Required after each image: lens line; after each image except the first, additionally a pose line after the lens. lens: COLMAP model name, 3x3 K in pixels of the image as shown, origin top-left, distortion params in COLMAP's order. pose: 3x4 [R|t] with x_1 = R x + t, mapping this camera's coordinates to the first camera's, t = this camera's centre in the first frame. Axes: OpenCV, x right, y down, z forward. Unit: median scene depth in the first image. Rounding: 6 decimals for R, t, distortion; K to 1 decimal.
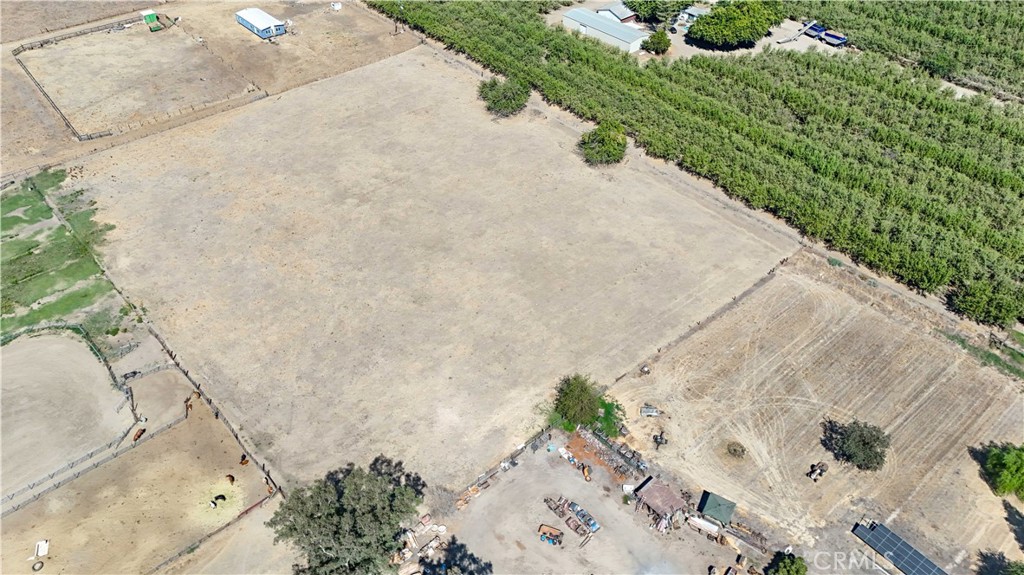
lens RADIAL K [[749.4, 0, 511.3], [0, 749.4, 291.5], [0, 0, 1]] dist [0.062579, -0.043857]
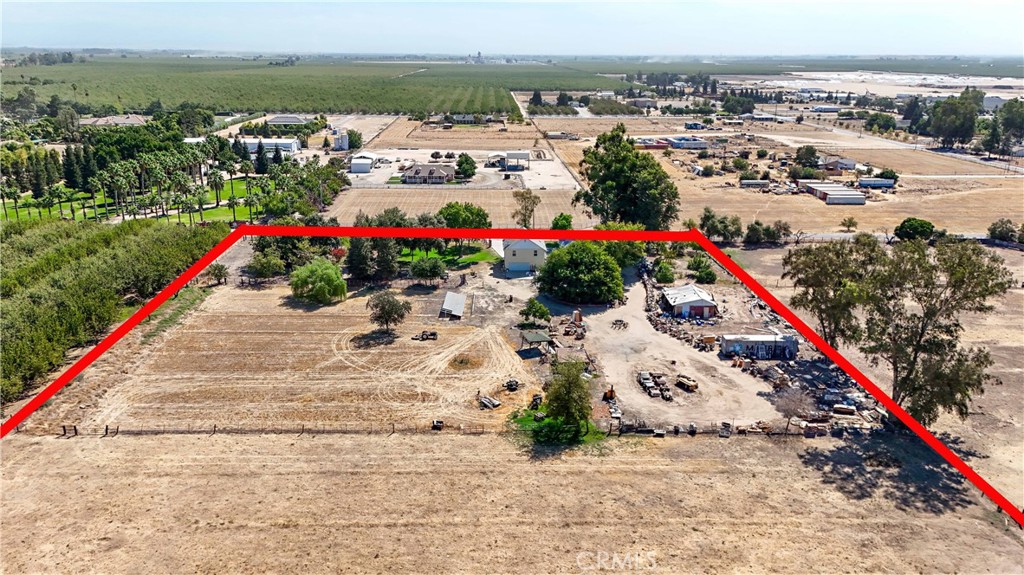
lens RADIAL K [[749.3, 0, 512.0], [0, 749.3, 287.5], [0, 0, 1]] dist [0.083396, -0.076407]
pose [[-0.766343, -0.209260, 0.607395, -0.263707], [0.415236, 0.560084, 0.716858, -0.421528], [-0.490202, 0.801571, -0.342324, 1.027439]]
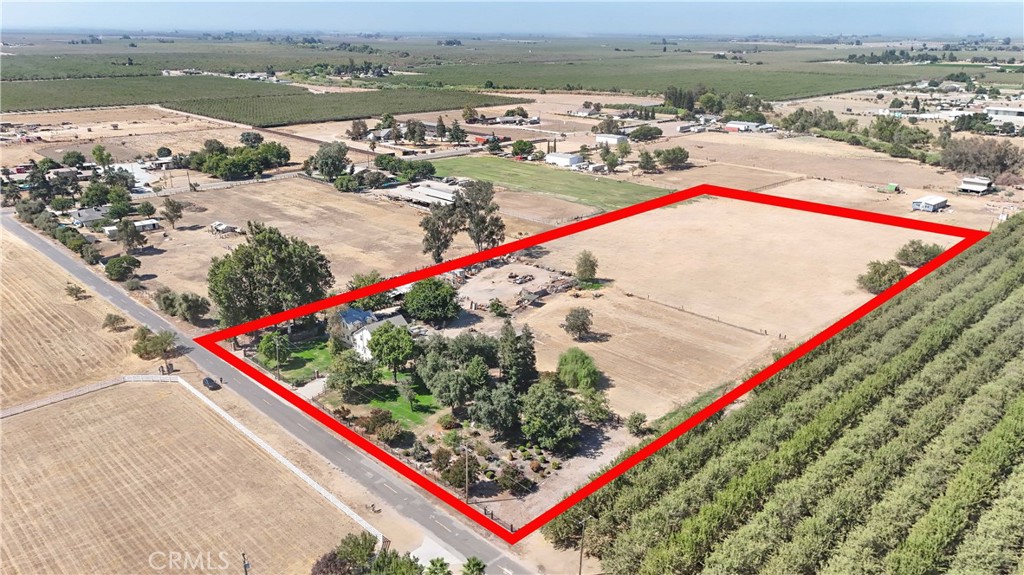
lens RADIAL K [[751.1, 0, 511.2], [0, 751.1, 286.6], [0, 0, 1]] dist [0.082186, -0.076418]
pose [[0.047473, 0.312504, -0.948729, 1.554921], [-0.668197, 0.715928, 0.202385, -0.057577], [0.742469, 0.624330, 0.242801, 0.386606]]
